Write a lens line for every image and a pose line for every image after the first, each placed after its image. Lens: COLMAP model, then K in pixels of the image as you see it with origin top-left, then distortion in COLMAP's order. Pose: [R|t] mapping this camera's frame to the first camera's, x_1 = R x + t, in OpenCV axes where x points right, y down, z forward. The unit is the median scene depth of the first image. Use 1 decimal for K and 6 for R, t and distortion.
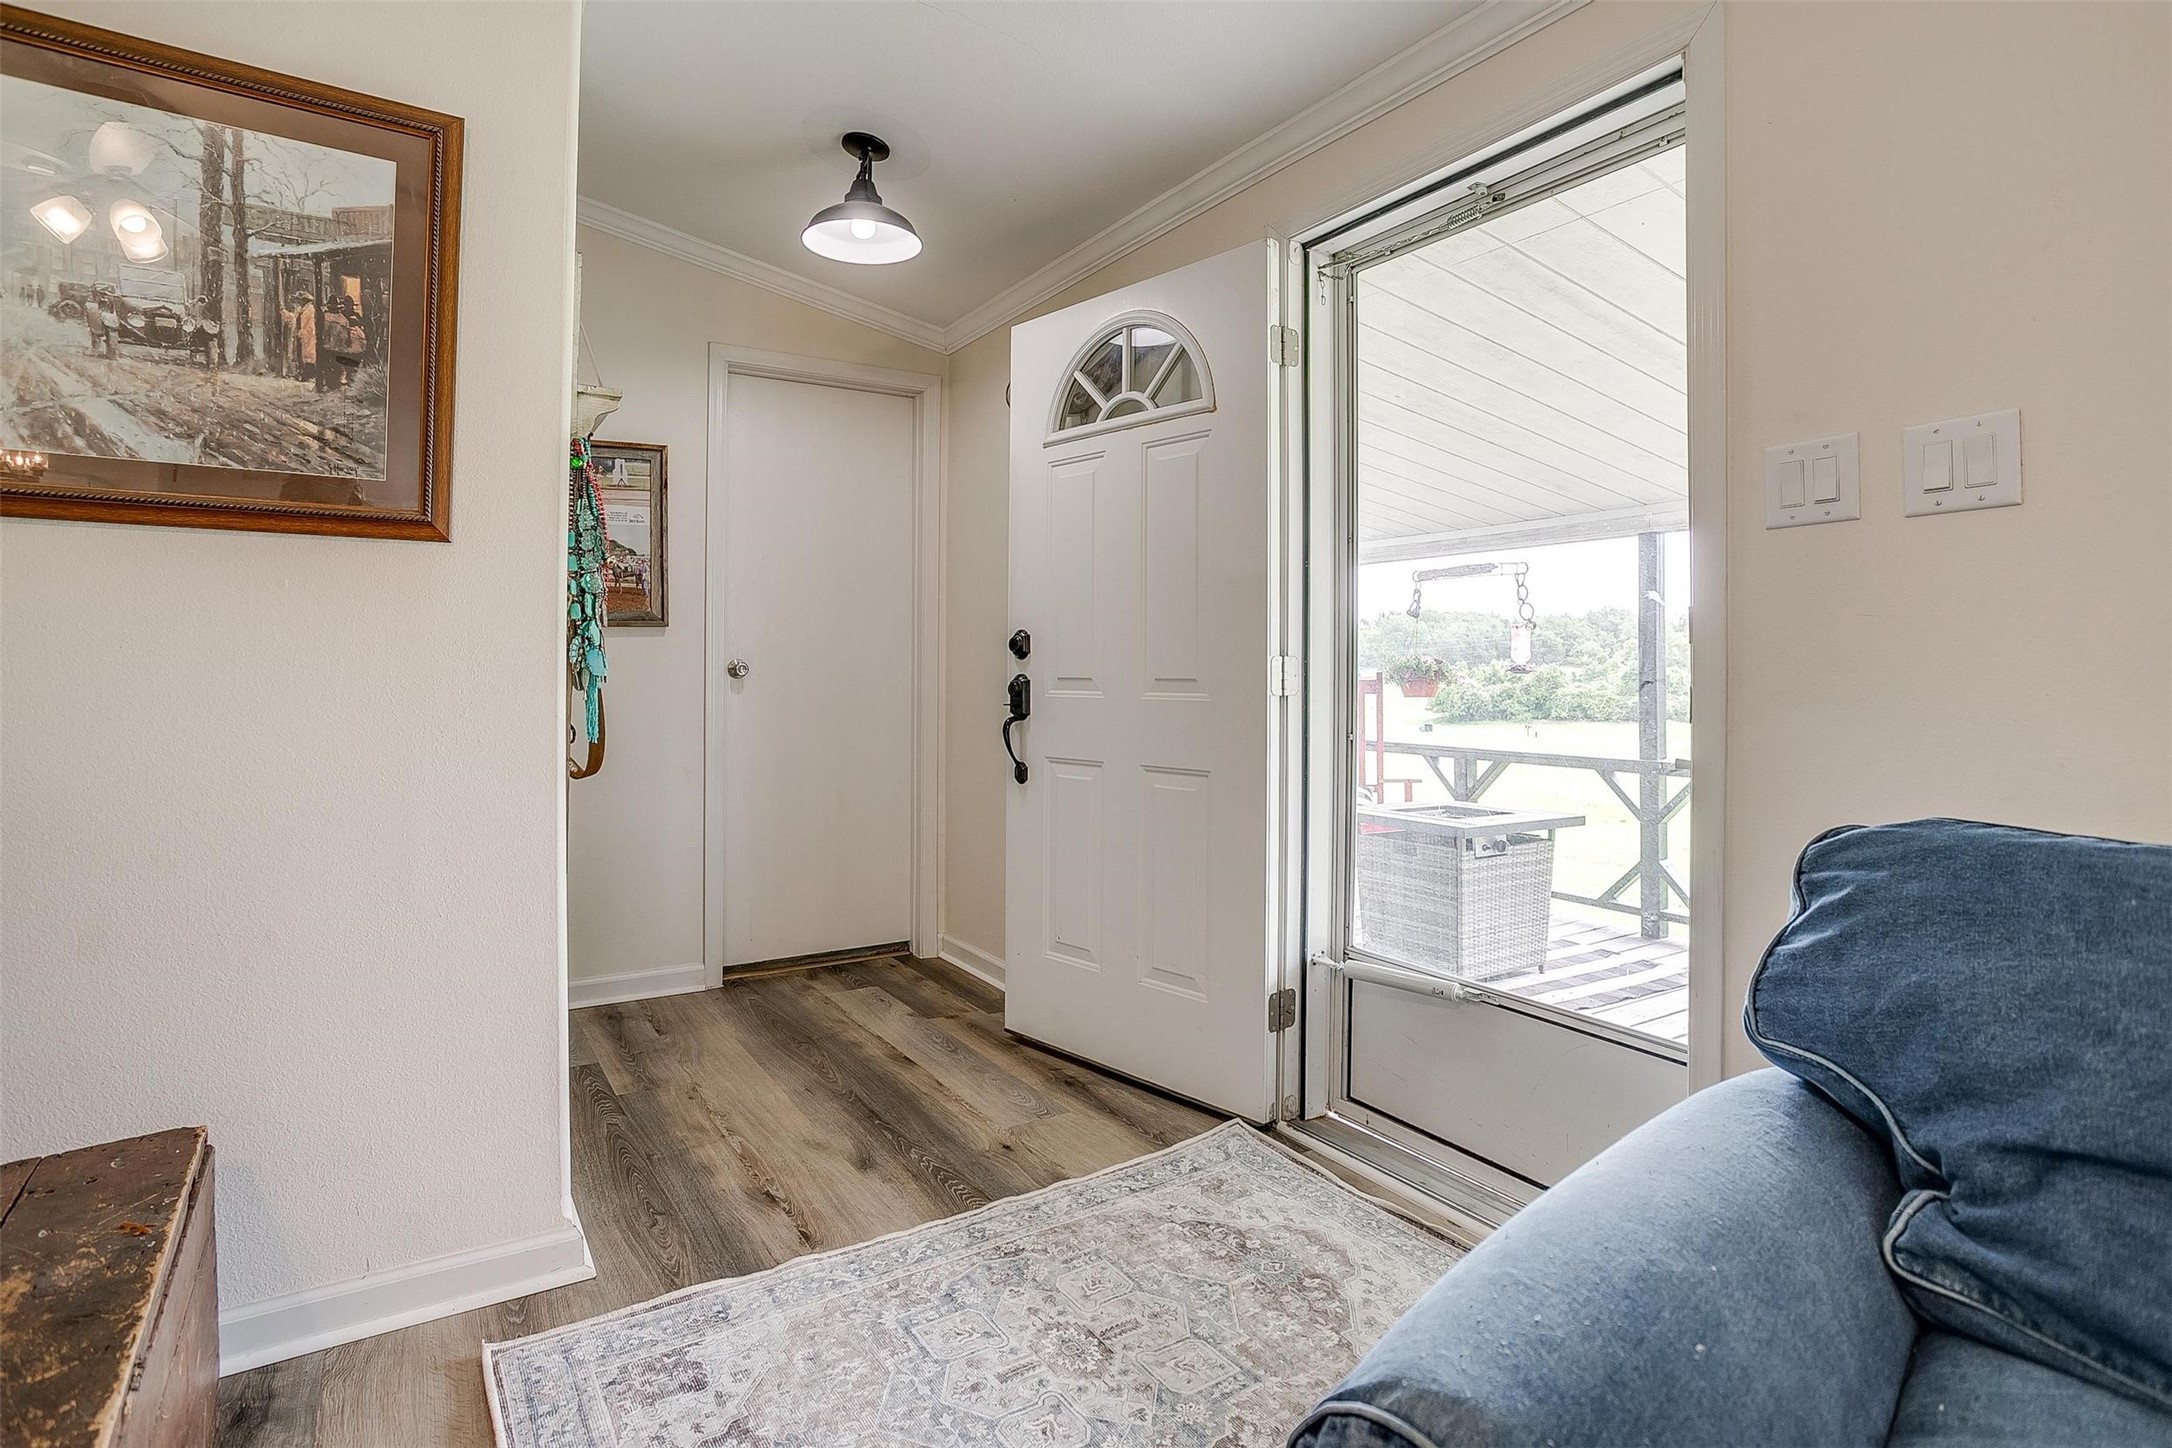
lens RADIAL K [[1080.6, 0, 1063.0], [0, 1080.6, 656.0], [0, 0, 1]] dist [-0.069652, 0.041821]
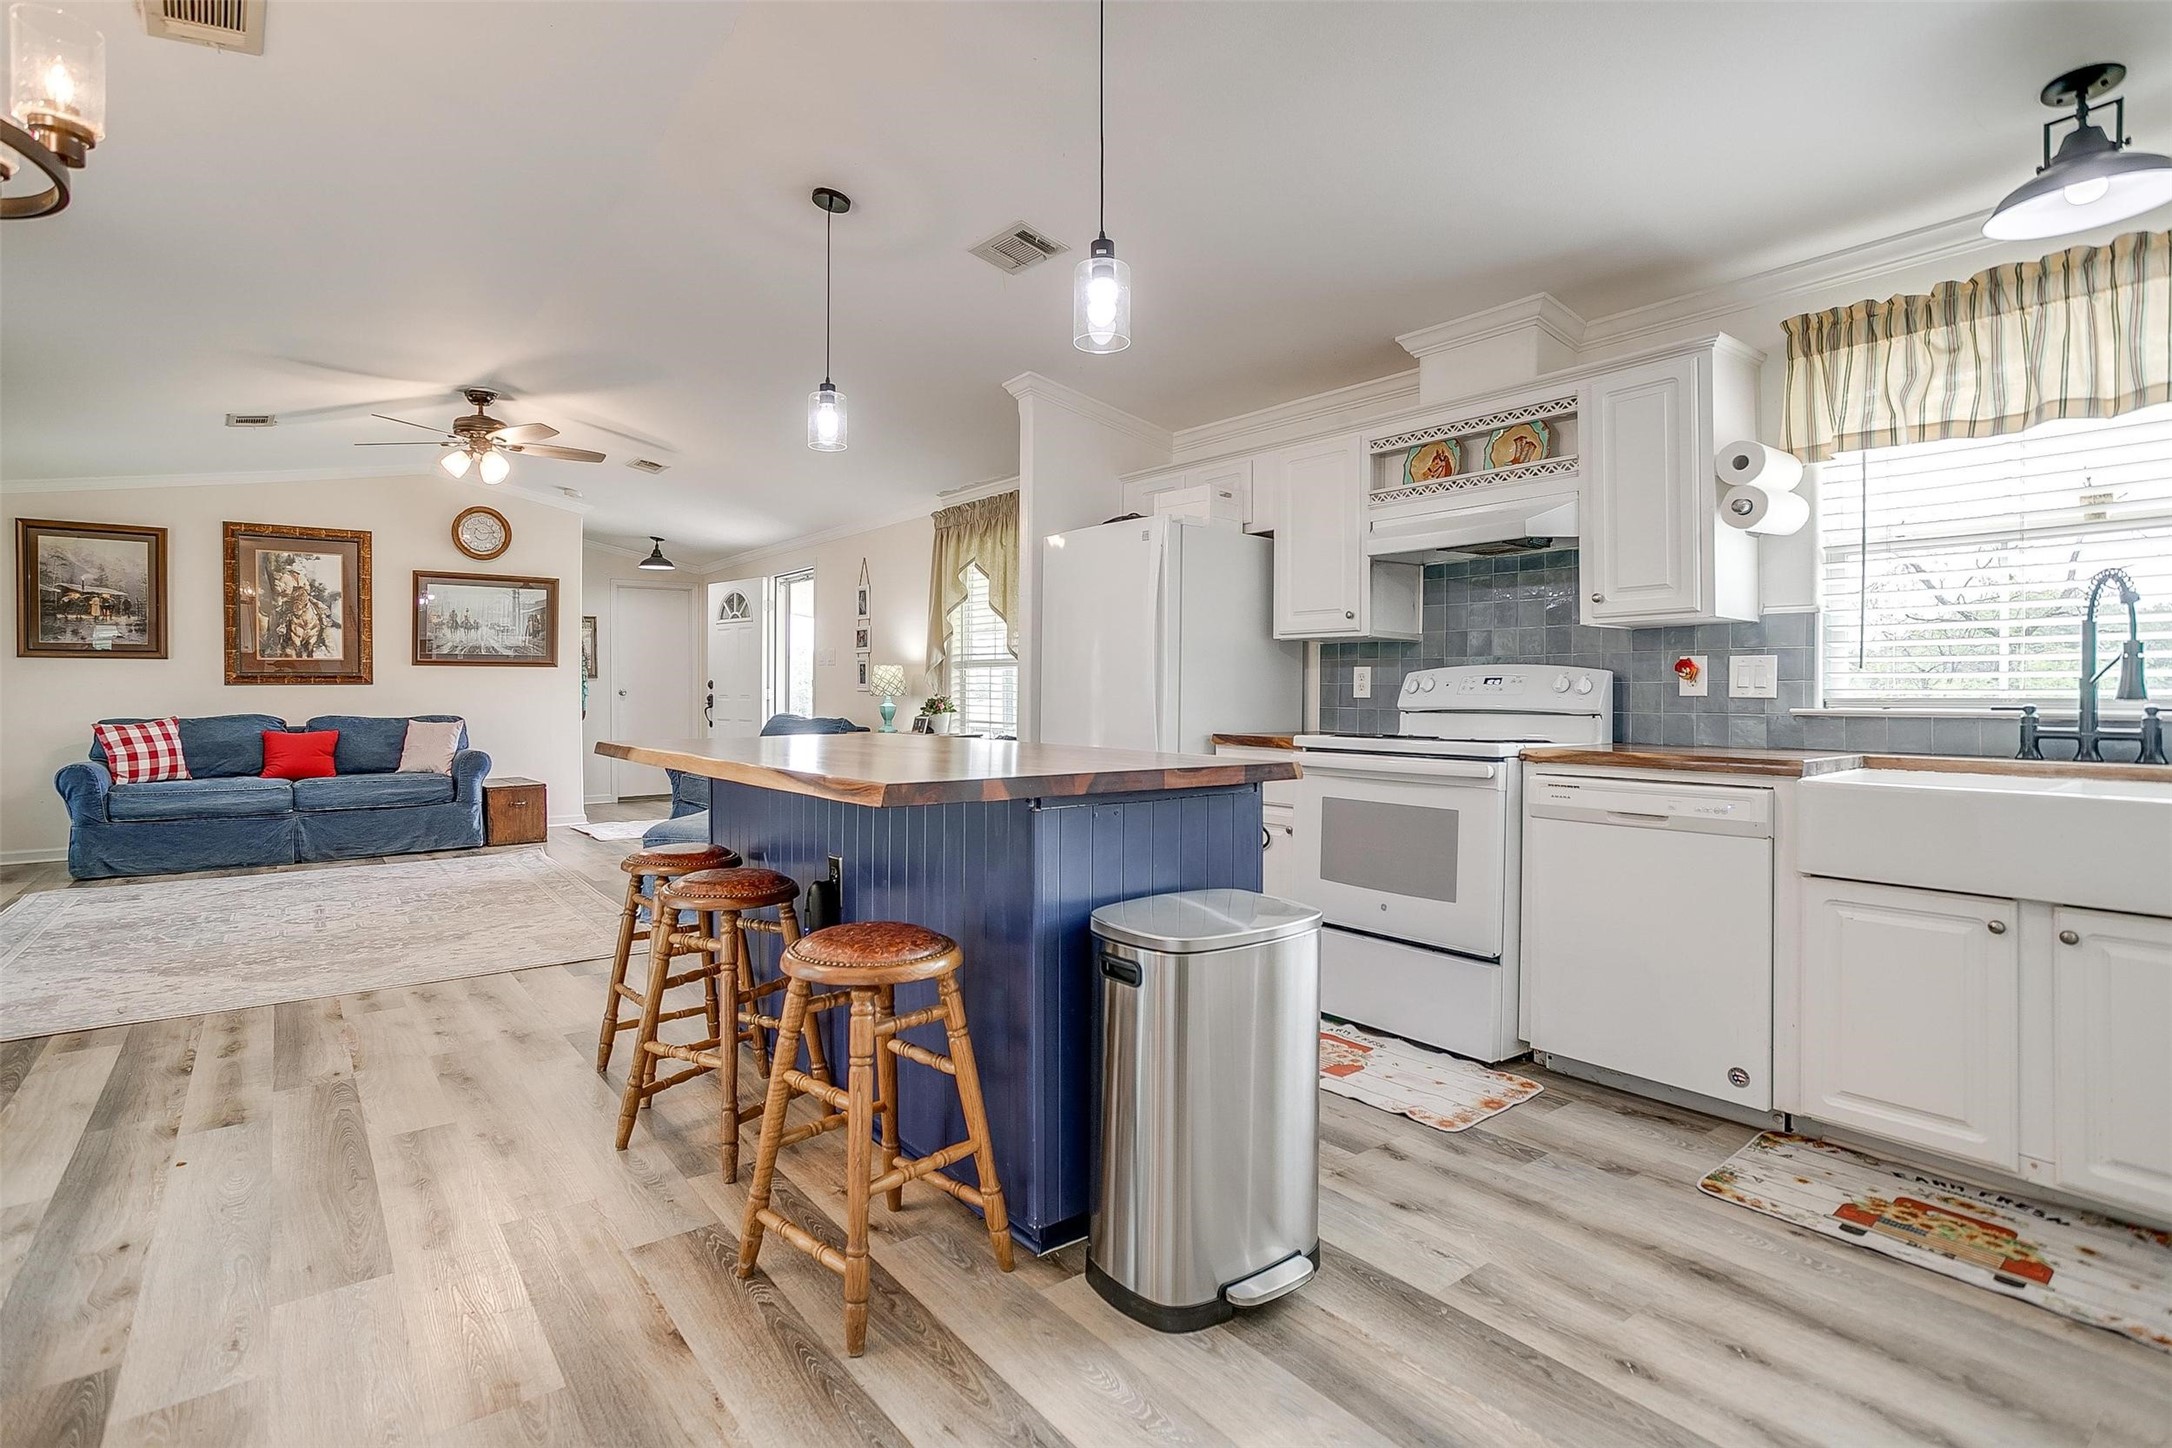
lens RADIAL K [[1064.4, 0, 1055.3], [0, 1064.4, 694.2], [0, 0, 1]] dist [-0.050205, 0.036590]
pose [[0.996456, -0.005461, 0.083939, 0.824363], [0.003931, 0.999823, 0.018383, -0.041354], [-0.084024, -0.017988, 0.996301, -2.571033]]
